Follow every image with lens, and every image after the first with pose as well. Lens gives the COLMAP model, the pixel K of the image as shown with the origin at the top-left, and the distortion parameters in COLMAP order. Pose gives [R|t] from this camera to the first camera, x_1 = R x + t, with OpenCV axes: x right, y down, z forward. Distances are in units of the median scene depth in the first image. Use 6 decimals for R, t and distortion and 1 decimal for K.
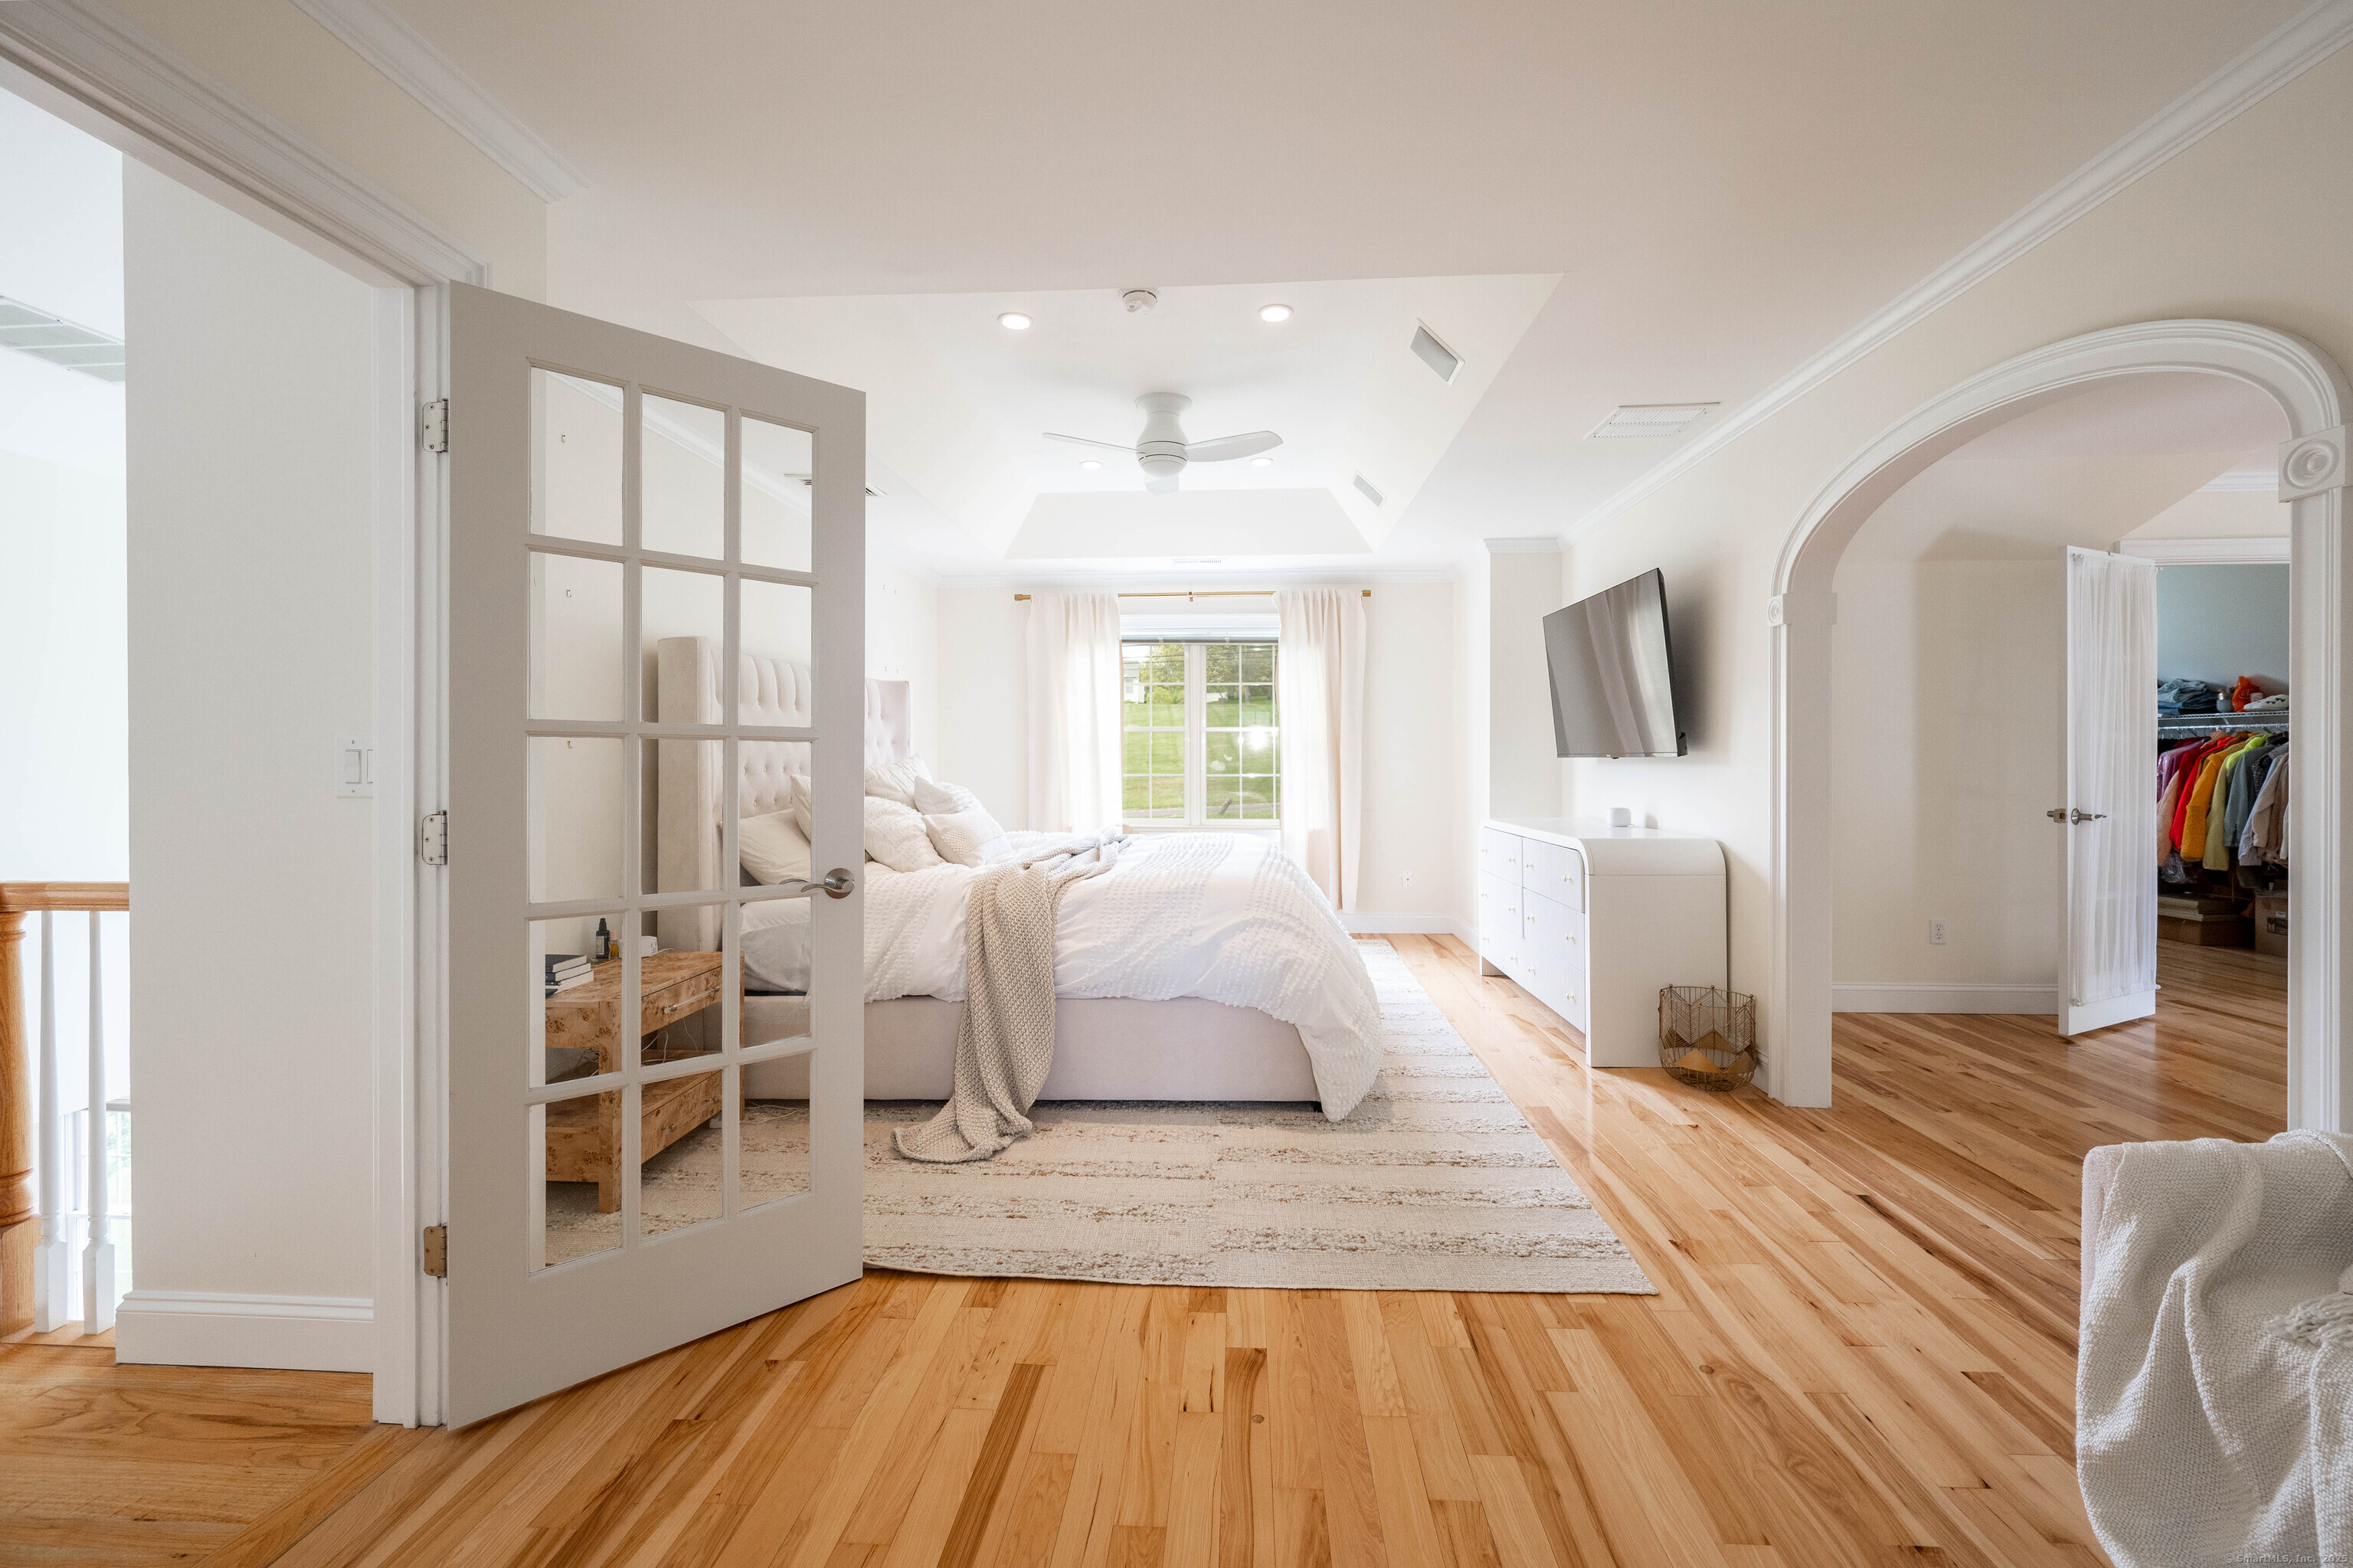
lens RADIAL K [[937.2, 0, 1180.0], [0, 937.2, 766.6], [0, 0, 1]] dist [0.000786, -0.000457]
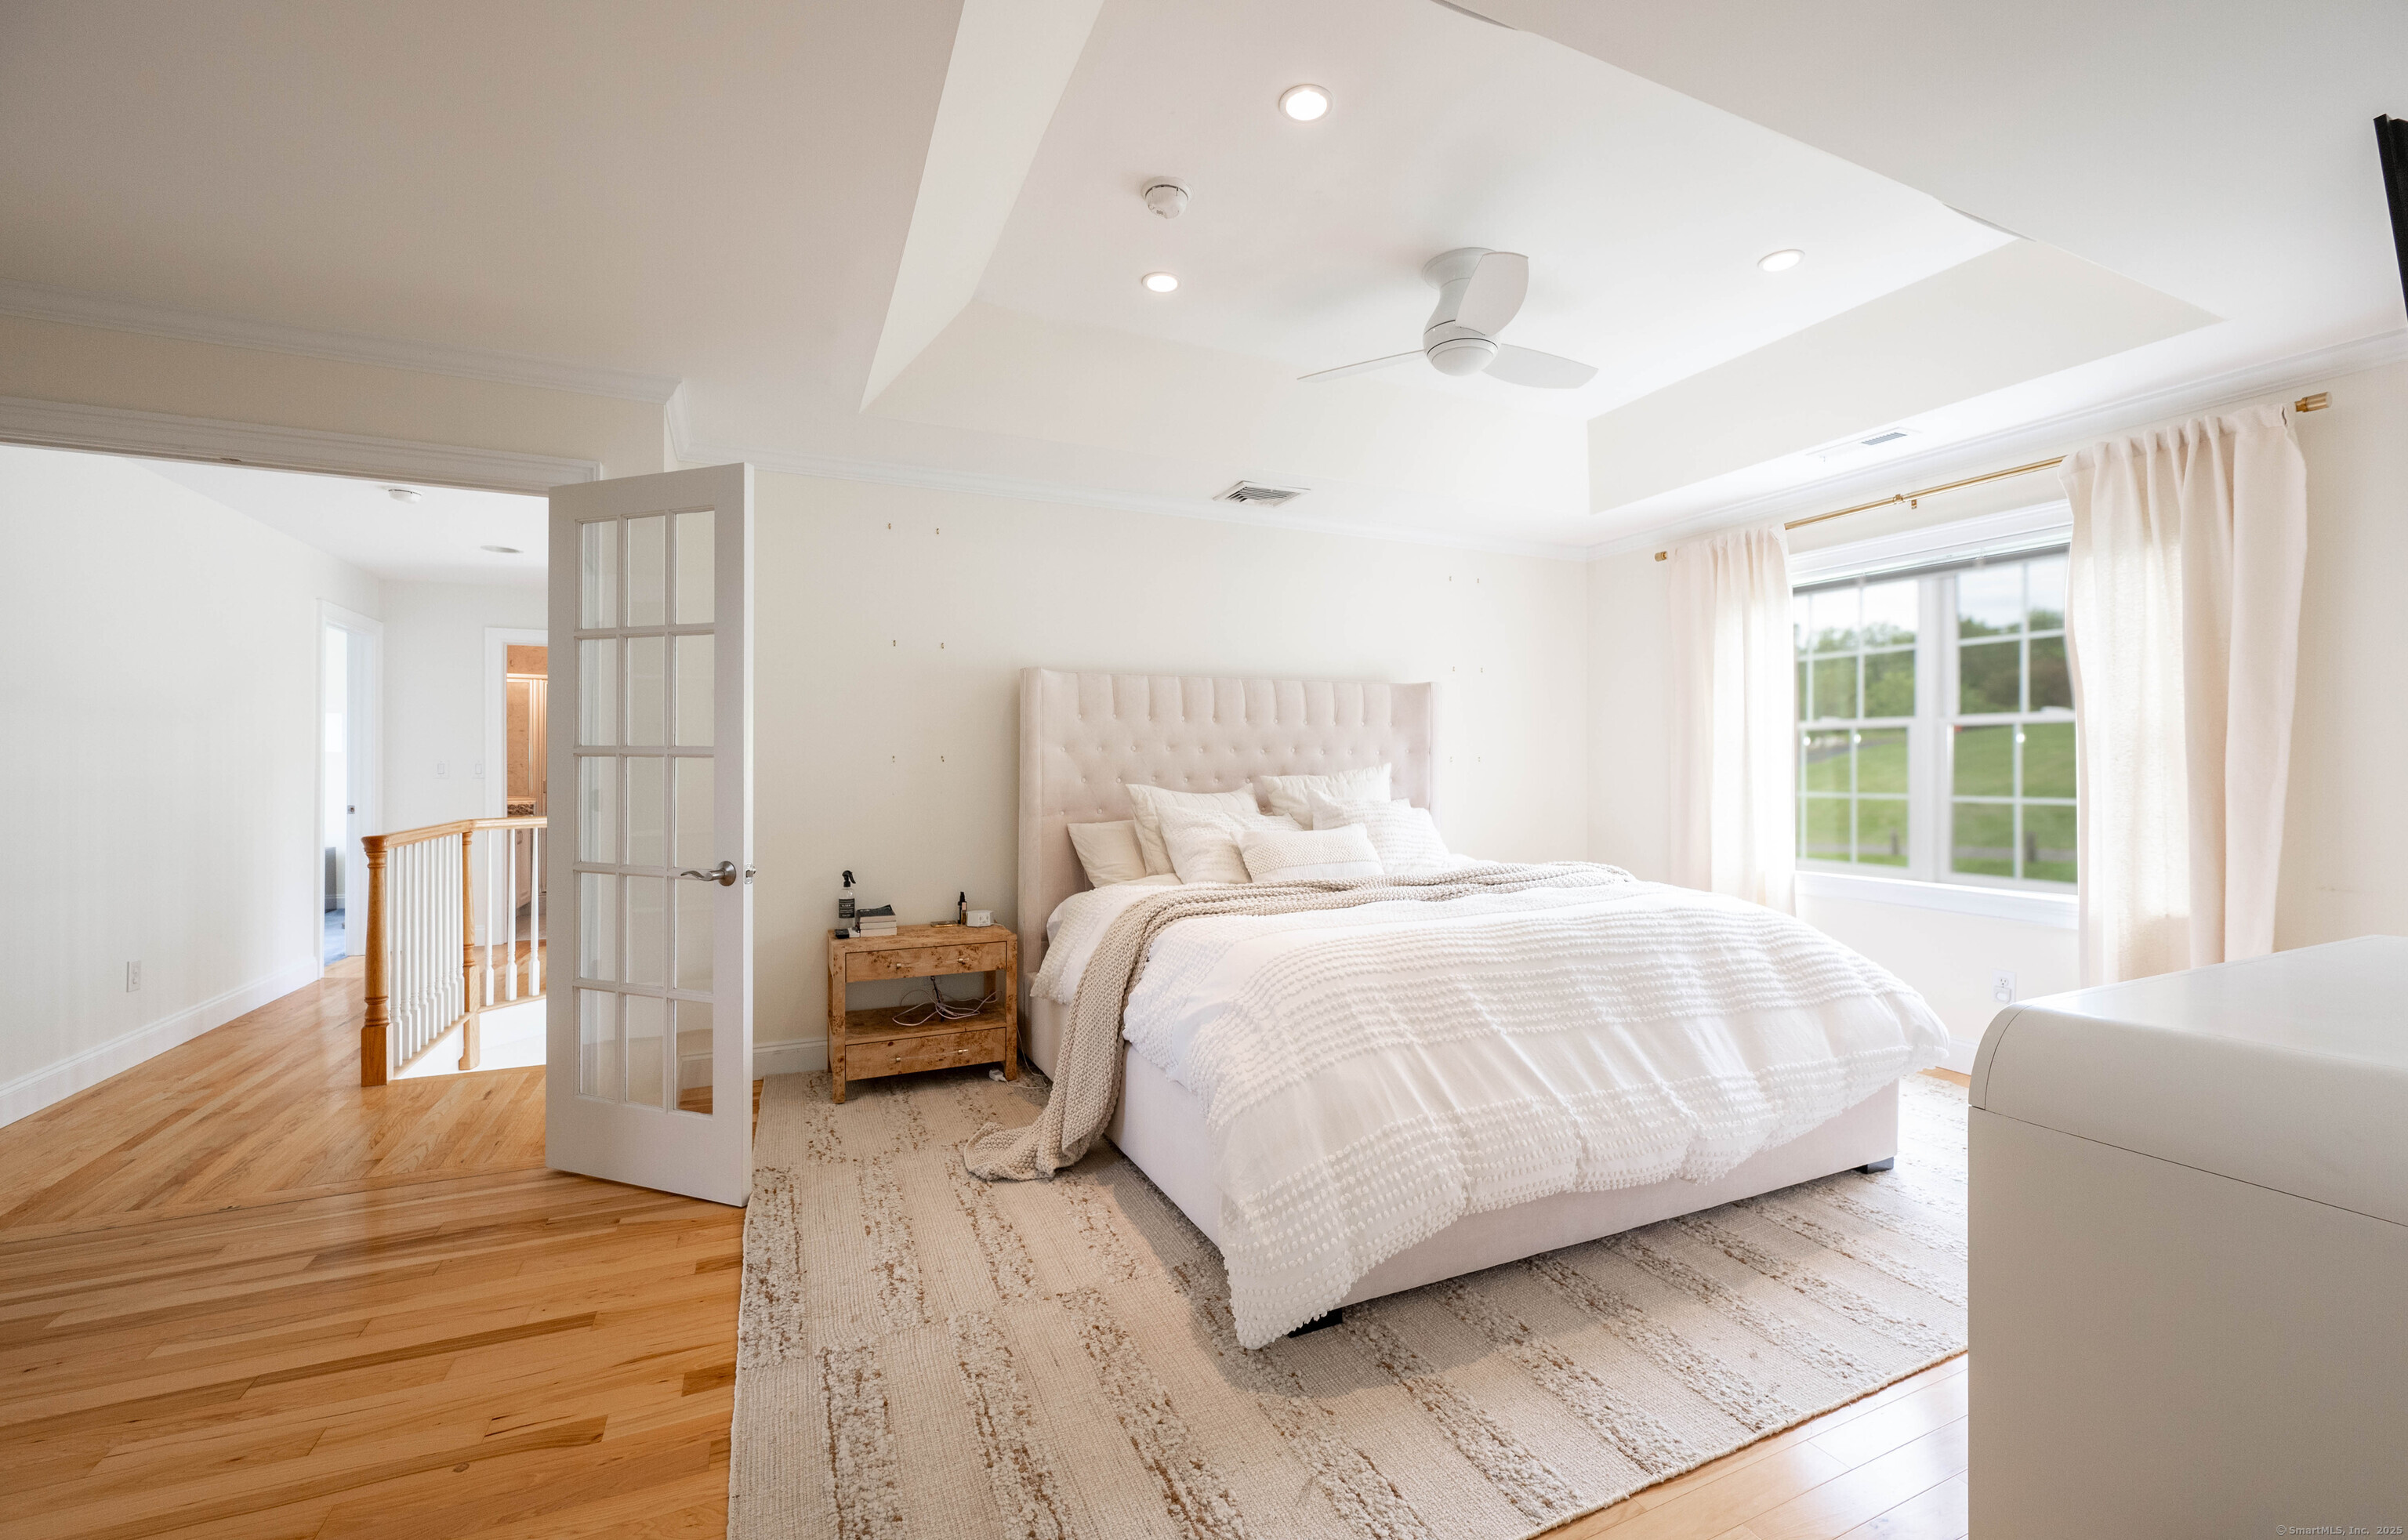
lens RADIAL K [[954.1, 0, 1207.0], [0, 954.1, 771.7], [0, 0, 1]] dist [-0.008155, 0.000382]
pose [[0.482030, 0.003407, -0.876148, 0.805357], [-0.007536, 0.999972, -0.000257, -0.009274], [0.876122, 0.006727, 0.482042, 0.750802]]
